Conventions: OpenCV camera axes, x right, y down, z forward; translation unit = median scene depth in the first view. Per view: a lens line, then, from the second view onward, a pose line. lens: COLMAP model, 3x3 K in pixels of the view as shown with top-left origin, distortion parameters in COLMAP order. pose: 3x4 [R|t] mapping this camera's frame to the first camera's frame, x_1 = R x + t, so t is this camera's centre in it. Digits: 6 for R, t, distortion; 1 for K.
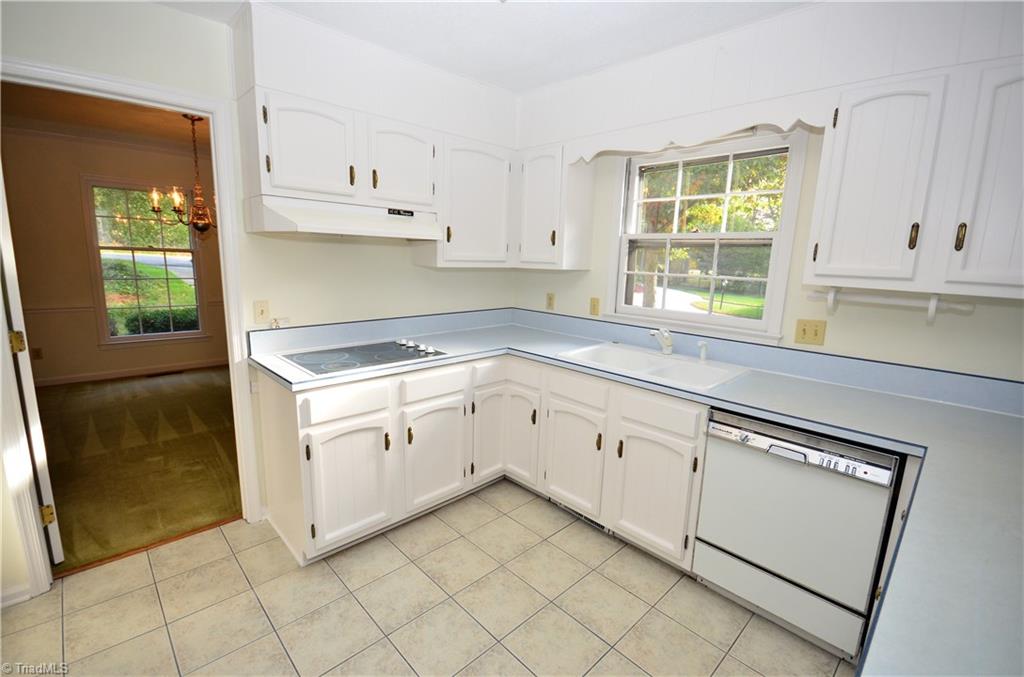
lens RADIAL K [[453.4, 0, 505.2], [0, 453.4, 342.3], [0, 0, 1]] dist [0.009337, -0.010856]
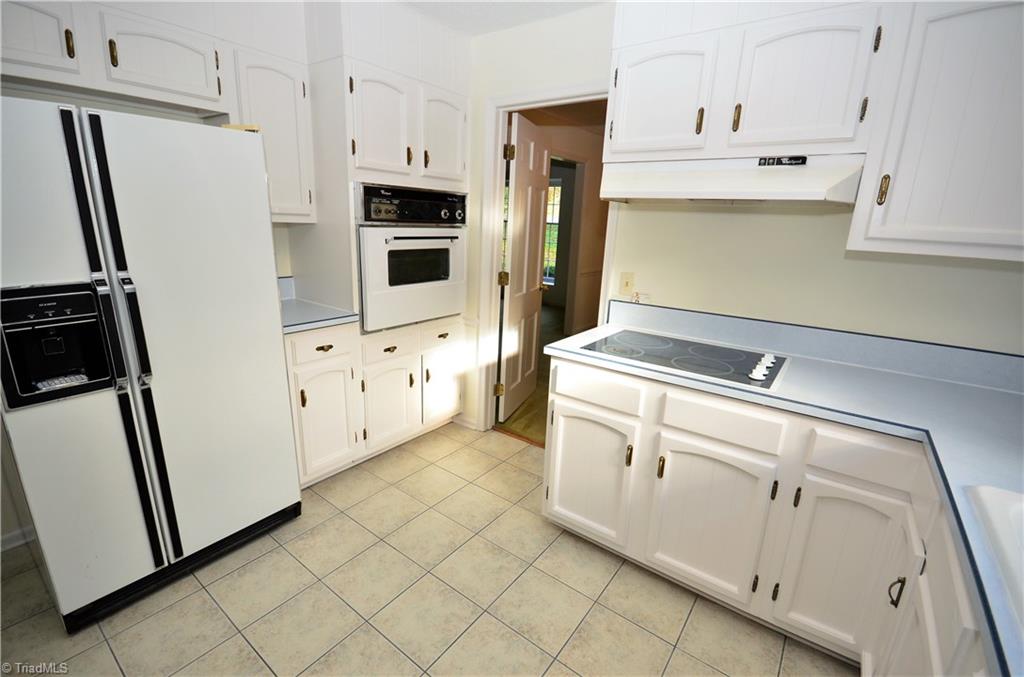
lens RADIAL K [[453.4, 0, 505.2], [0, 453.4, 342.3], [0, 0, 1]] dist [0.009337, -0.010856]
pose [[0.165155, 0.236723, -0.957437, 0.415448], [-0.216107, 0.955863, 0.199056, -0.085608], [0.962300, 0.174034, 0.209023, 0.558333]]
